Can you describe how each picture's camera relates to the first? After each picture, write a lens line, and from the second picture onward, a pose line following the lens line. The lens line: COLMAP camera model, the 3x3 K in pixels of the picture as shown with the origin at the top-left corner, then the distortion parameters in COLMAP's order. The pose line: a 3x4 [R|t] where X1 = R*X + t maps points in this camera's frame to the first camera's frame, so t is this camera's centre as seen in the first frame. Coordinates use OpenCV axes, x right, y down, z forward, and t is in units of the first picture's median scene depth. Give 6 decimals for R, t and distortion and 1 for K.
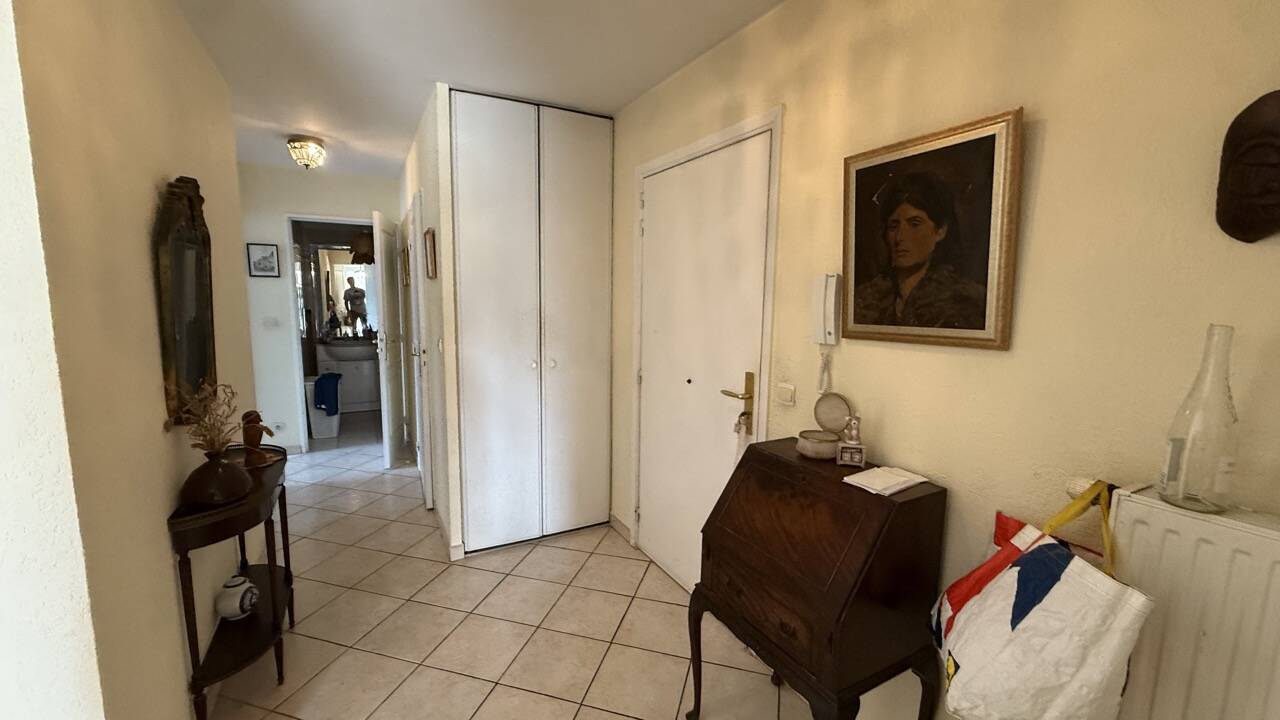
lens RADIAL K [[512.3, 0, 630.9], [0, 512.3, 362.0], [0, 0, 1]] dist [0.000836, 0.000506]
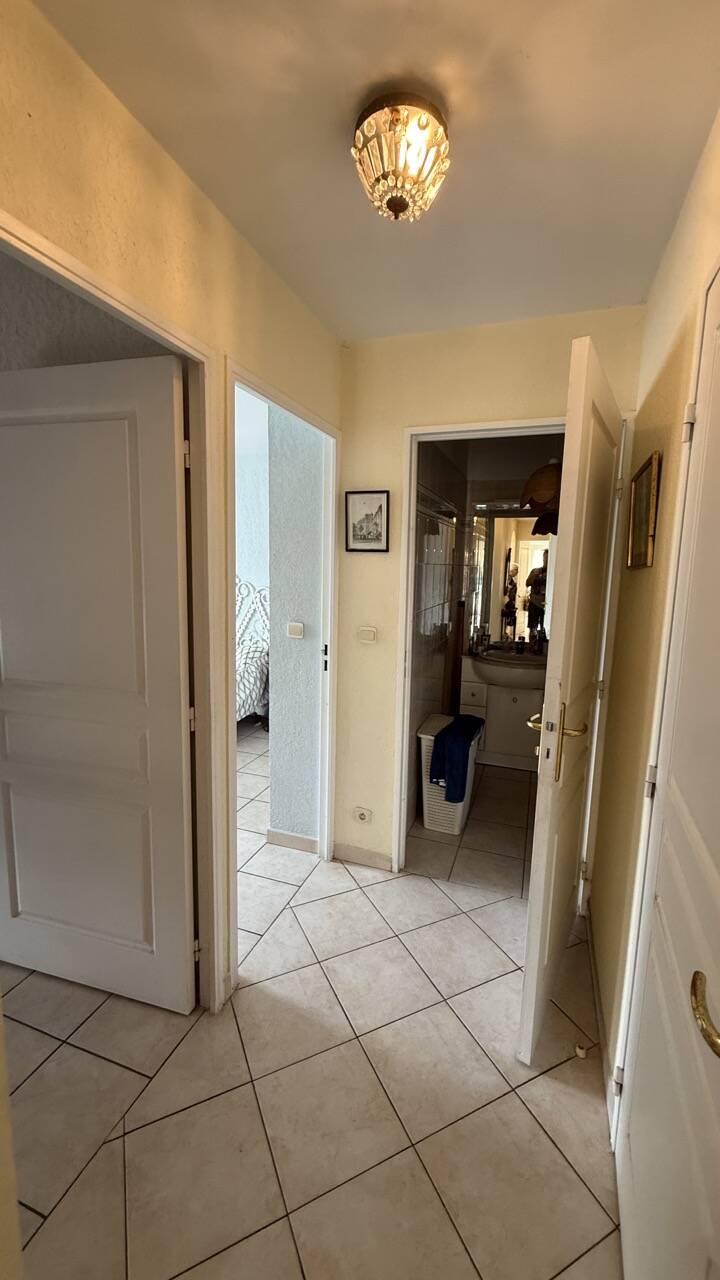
lens RADIAL K [[512.3, 0, 360.0], [0, 512.3, 640.0], [0, 0, 1]] dist [0.000836, 0.000506]
pose [[0.672482, 0.106358, -0.732432, -0.307139], [-0.108187, 0.993117, 0.044881, -0.096238], [0.732164, 0.049058, 0.679359, 0.628332]]
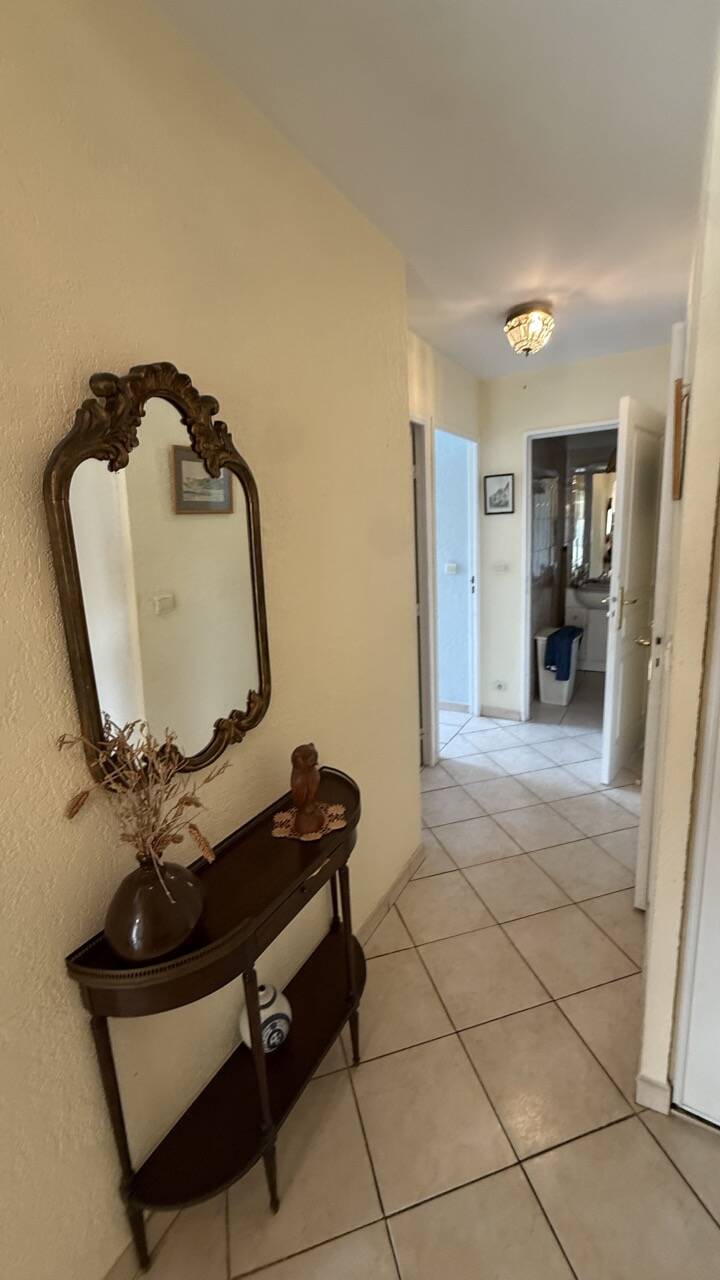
lens RADIAL K [[512.3, 0, 360.0], [0, 512.3, 640.0], [0, 0, 1]] dist [0.000836, 0.000506]
pose [[0.530203, 0.133745, -0.837256, -0.091685], [-0.048113, 0.990635, 0.127778, -0.055762], [0.846504, -0.027466, 0.531673, 0.342824]]
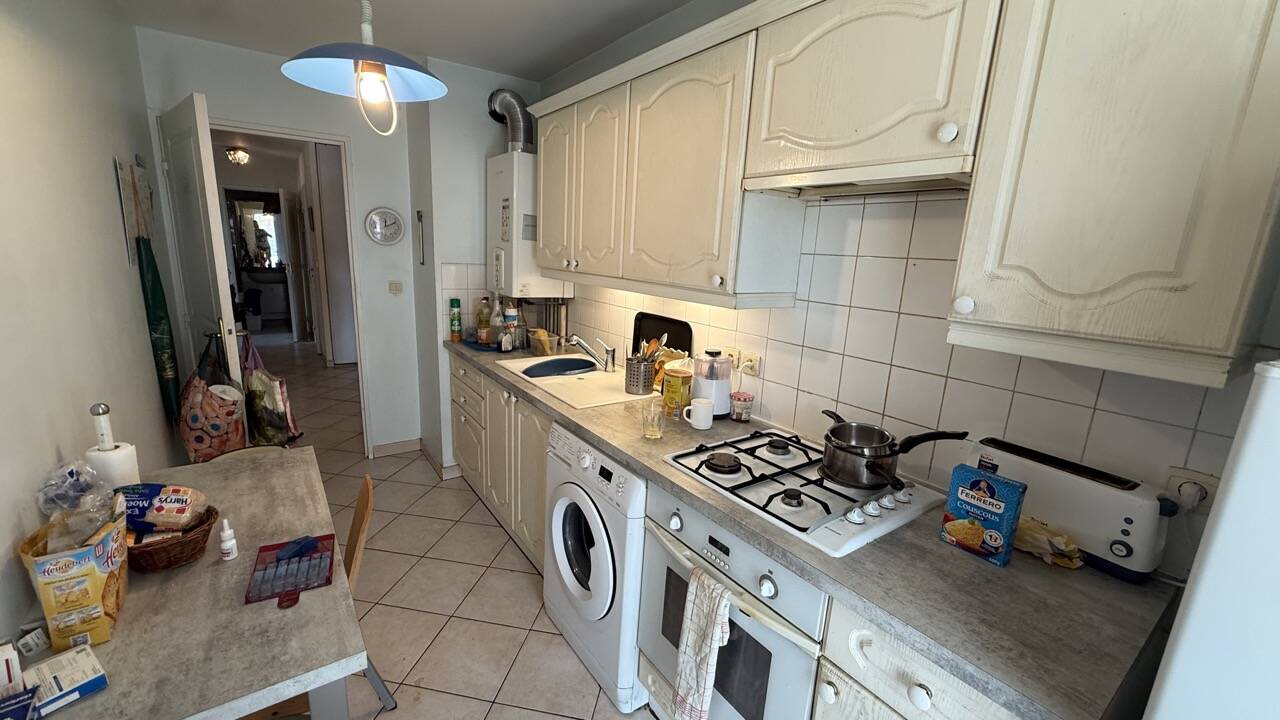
lens RADIAL K [[512.3, 0, 630.9], [0, 512.3, 362.0], [0, 0, 1]] dist [0.000836, 0.000506]
pose [[0.992013, 0.002521, 0.126108, 0.407921], [-0.014263, 0.995630, 0.092294, 0.098100], [-0.125324, -0.093355, 0.987714, -0.813347]]
